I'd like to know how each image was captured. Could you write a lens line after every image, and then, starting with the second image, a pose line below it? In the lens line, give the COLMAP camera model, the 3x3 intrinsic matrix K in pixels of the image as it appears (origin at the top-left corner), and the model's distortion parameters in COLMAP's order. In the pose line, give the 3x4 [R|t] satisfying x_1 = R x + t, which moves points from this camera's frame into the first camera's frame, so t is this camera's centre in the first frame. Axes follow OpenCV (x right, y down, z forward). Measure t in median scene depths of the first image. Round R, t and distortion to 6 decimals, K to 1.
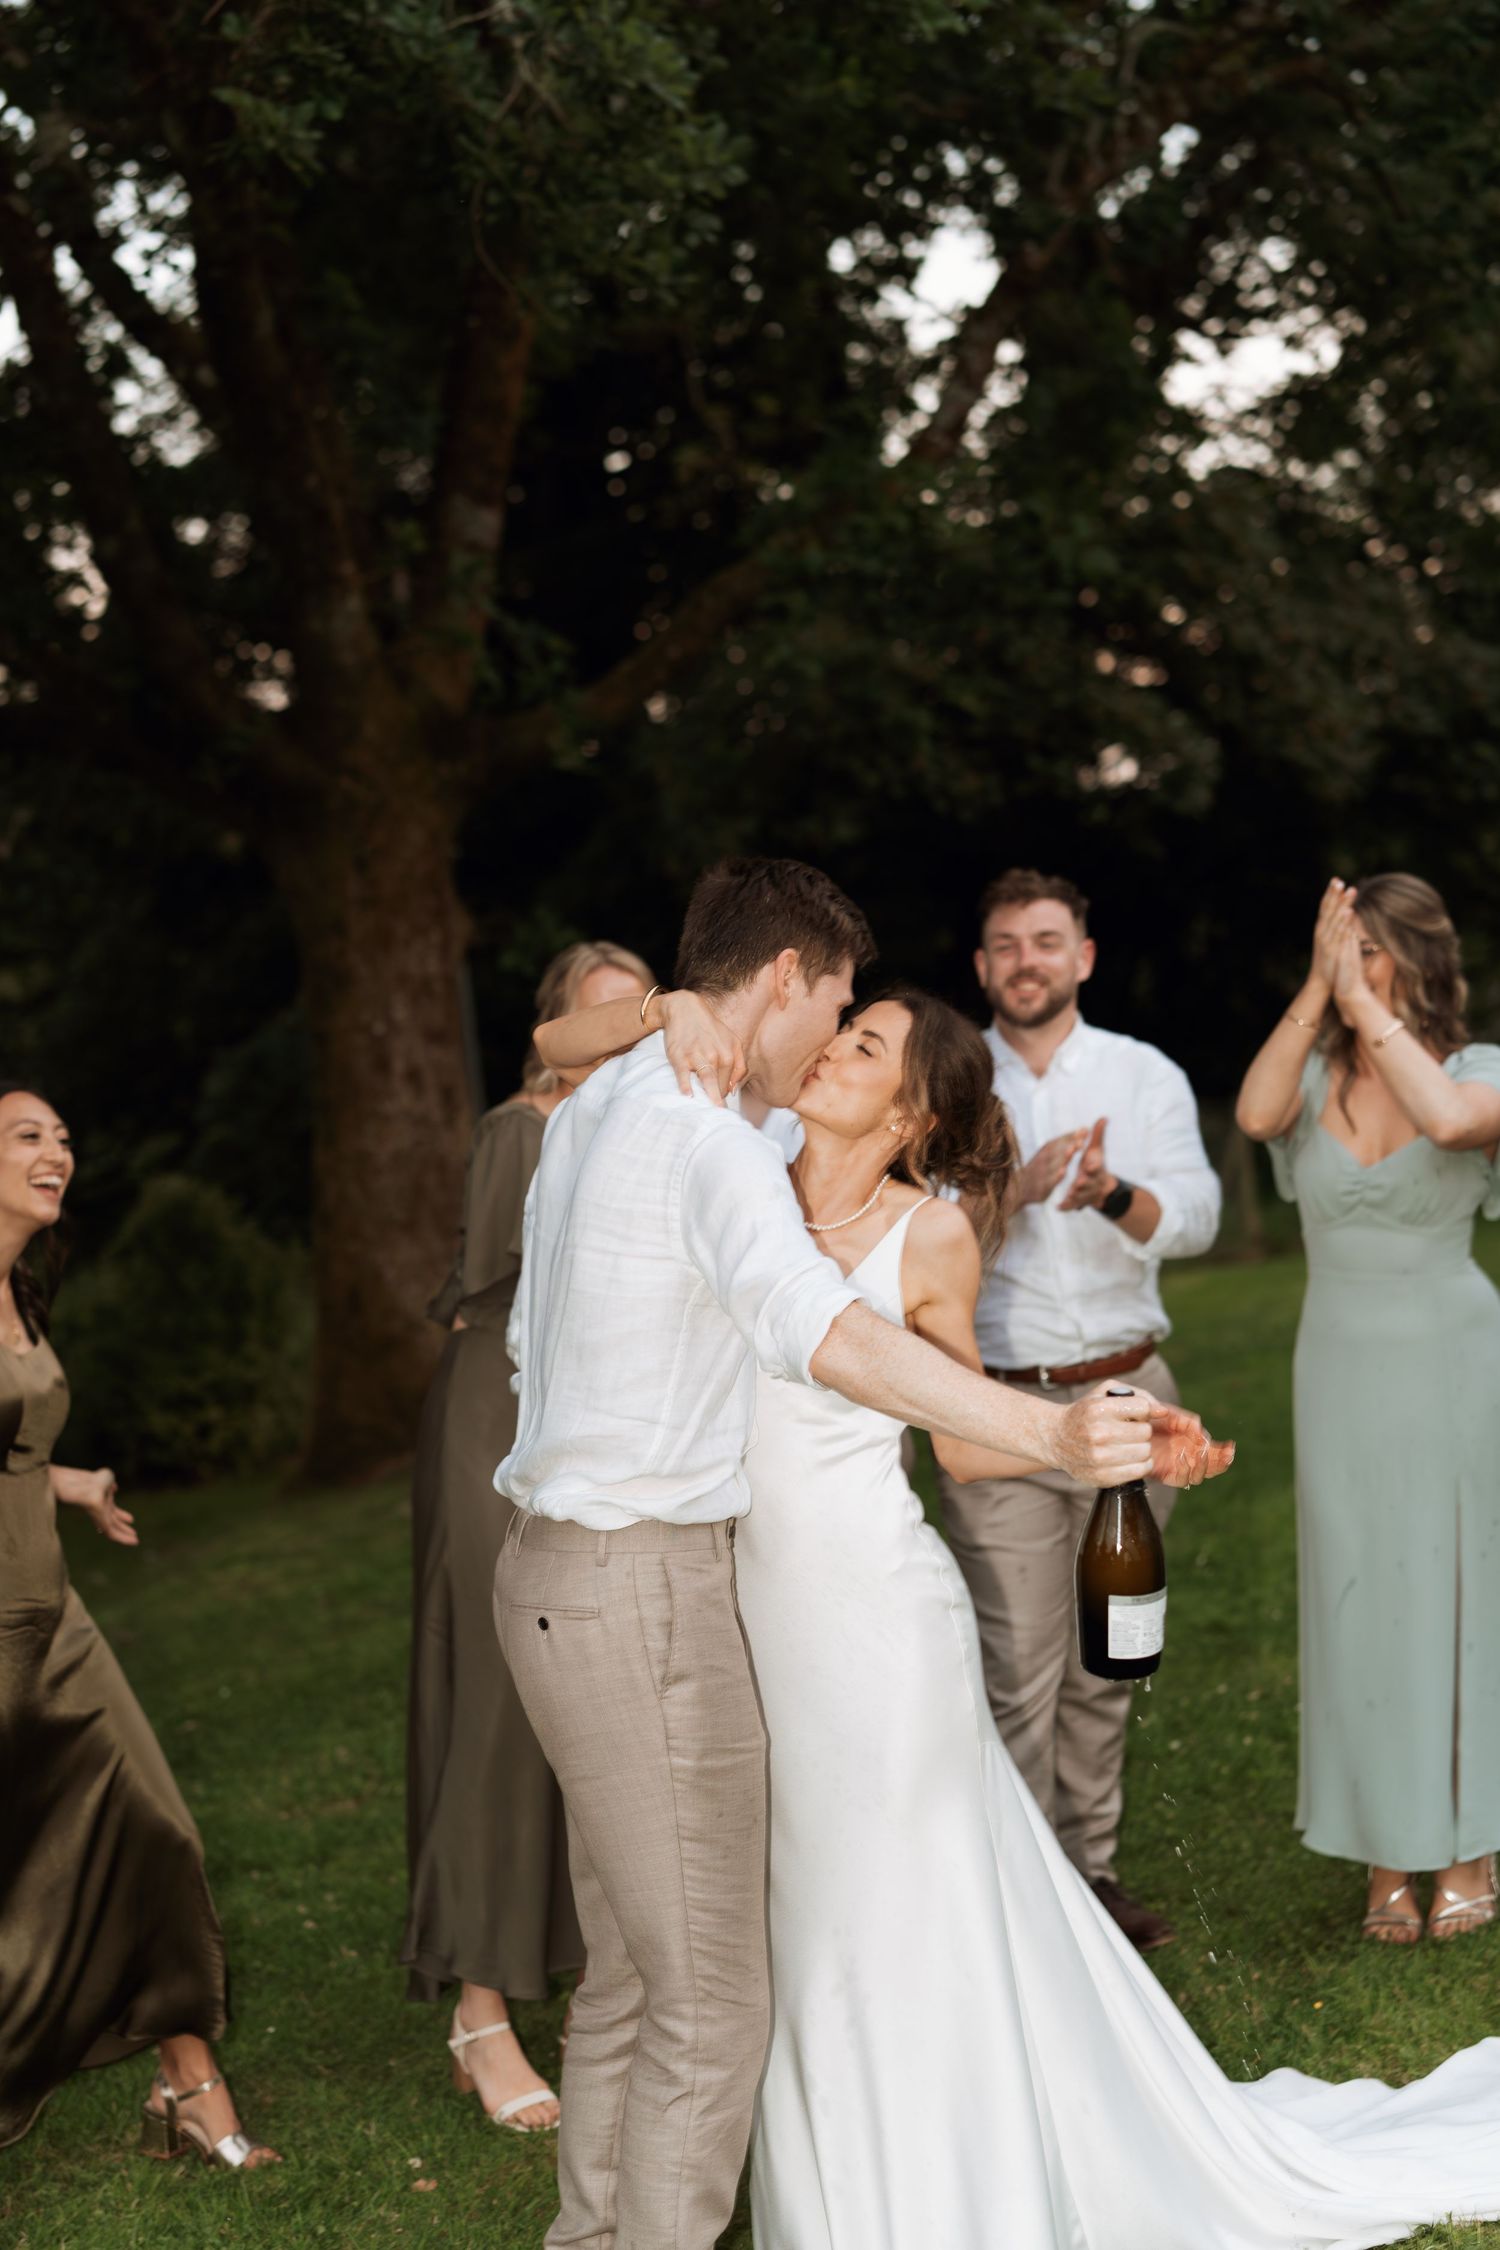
lens RADIAL K [[3313.3, 0, 750.0], [0, 3313.3, 1125.0], [0, 0, 1]] dist [0.096091, 0.045758]
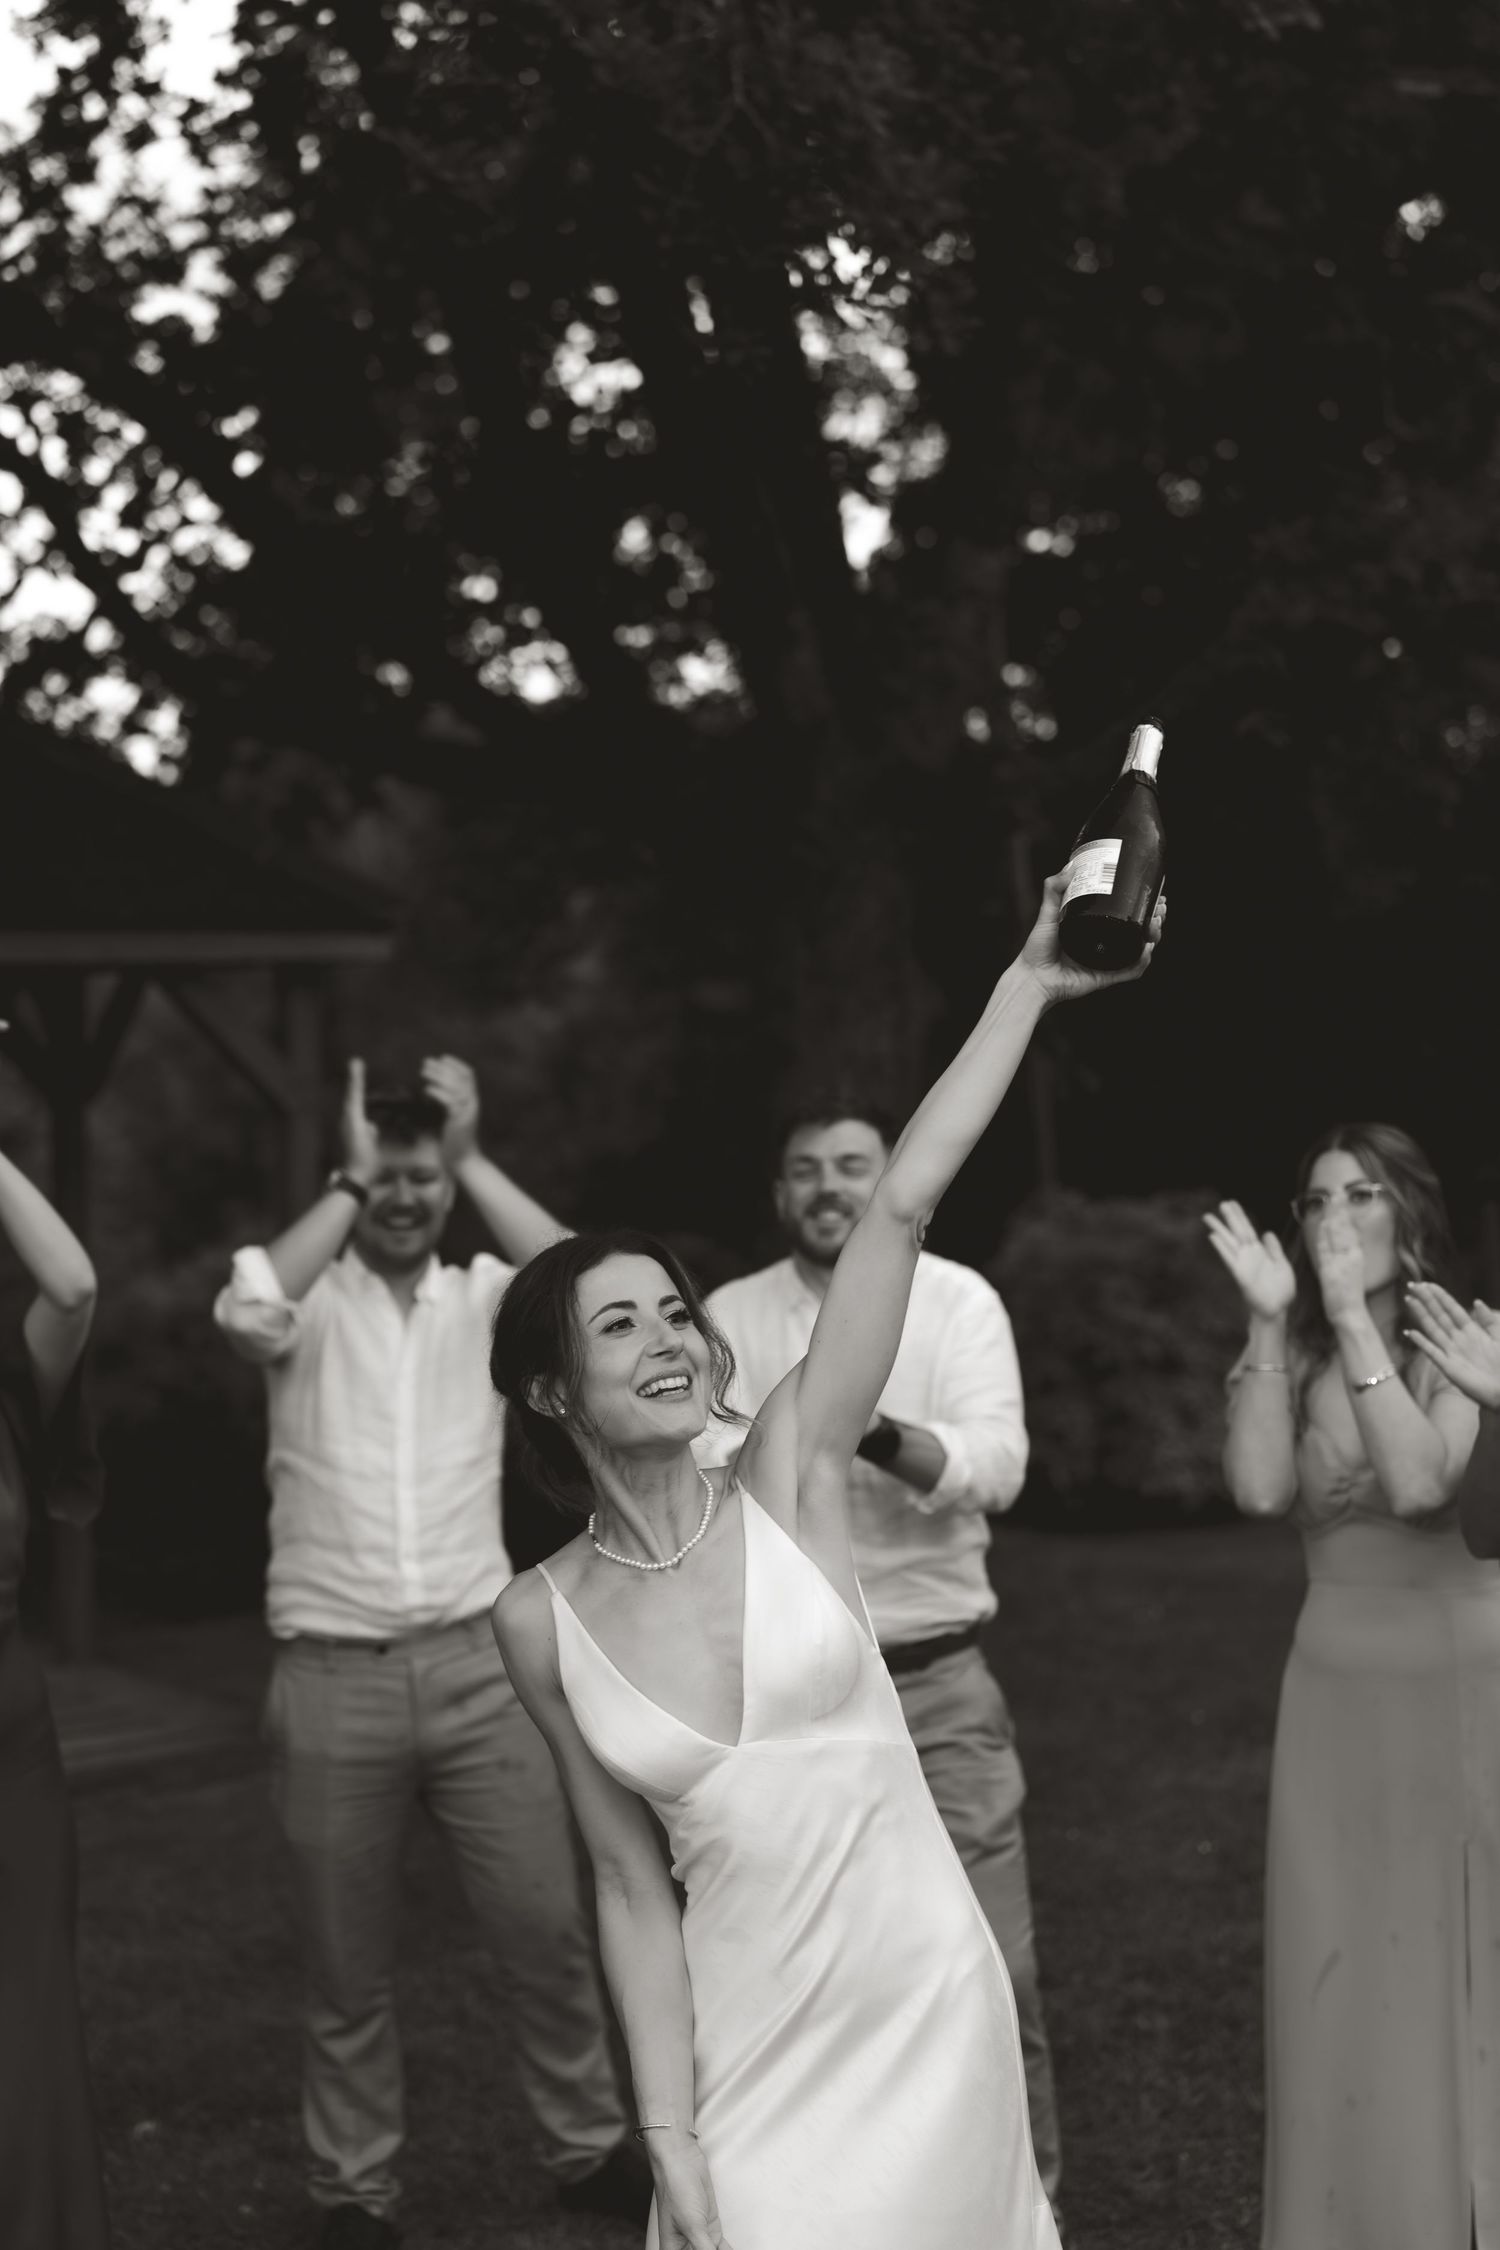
lens RADIAL K [[3313.3, 0, 750.0], [0, 3313.3, 1125.0], [0, 0, 1]] dist [0.096091, 0.045758]
pose [[0.964174, 0.051404, -0.260244, 0.111621], [-0.050786, 0.998668, 0.009102, -0.032721], [0.260365, 0.004441, 0.965500, 0.094902]]
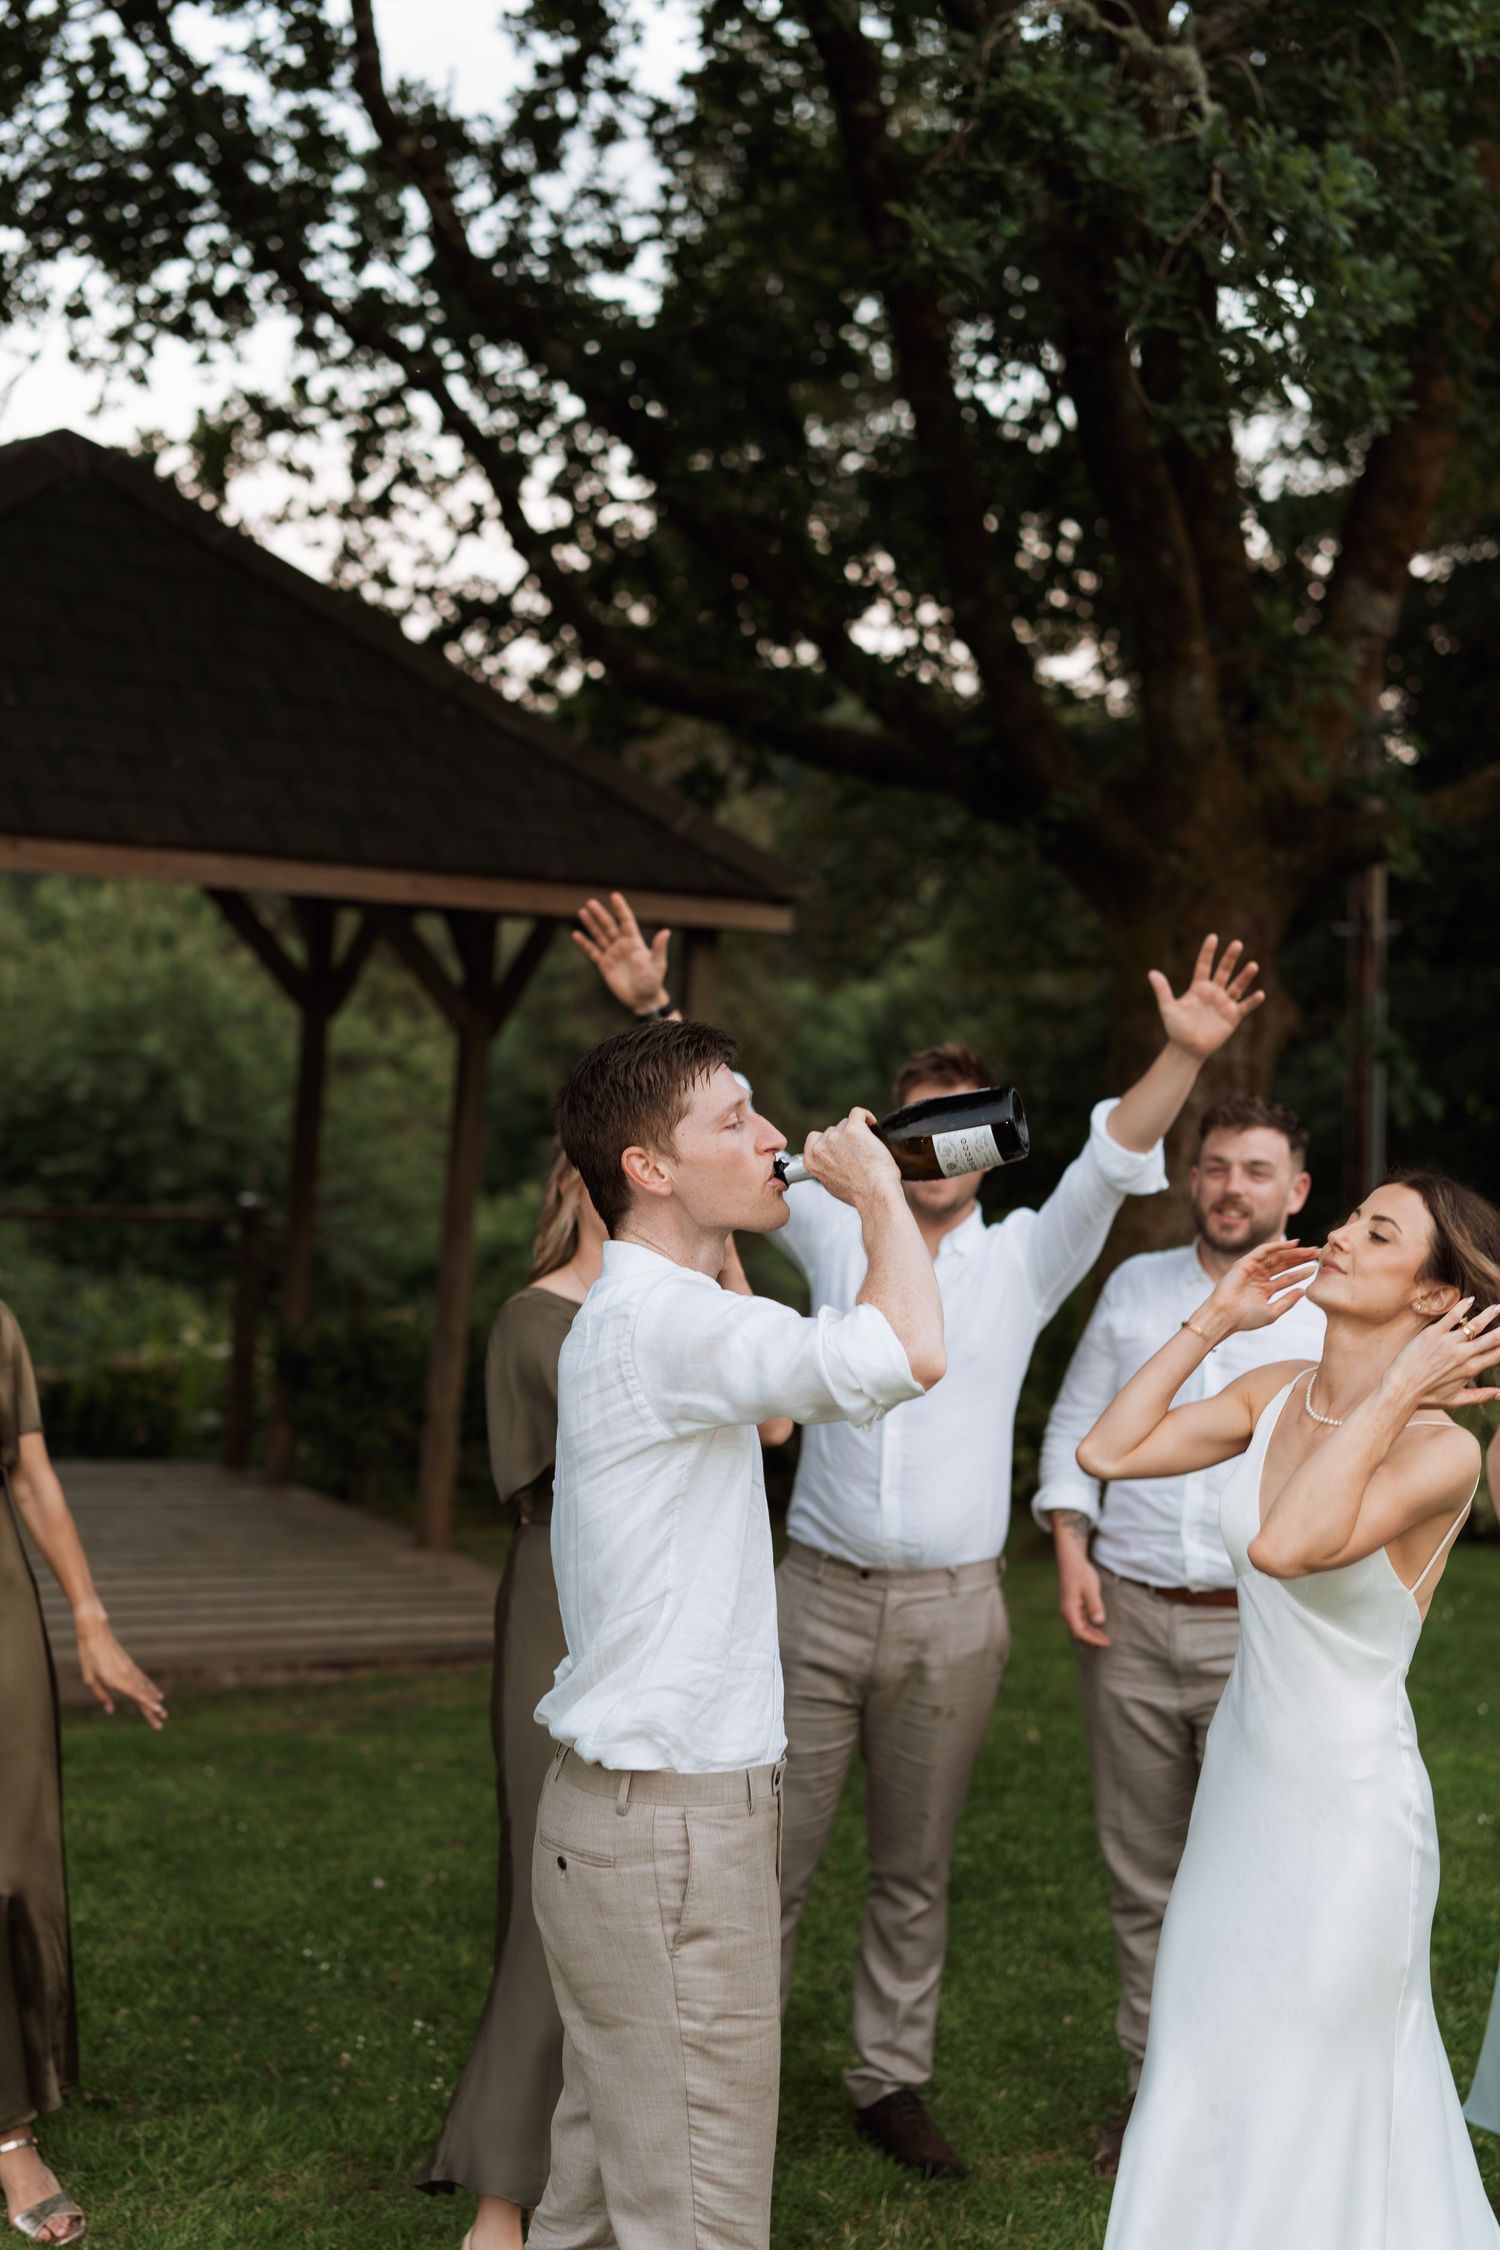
lens RADIAL K [[3332.9, 0, 750.0], [0, 3332.9, 1125.0], [0, 0, 1]] dist [0.074057, 0.066160]
pose [[0.927360, 0.145050, -0.344912, 0.115085], [-0.145341, 0.989061, 0.025168, -0.031628], [0.344789, 0.026790, 0.938298, 0.025212]]
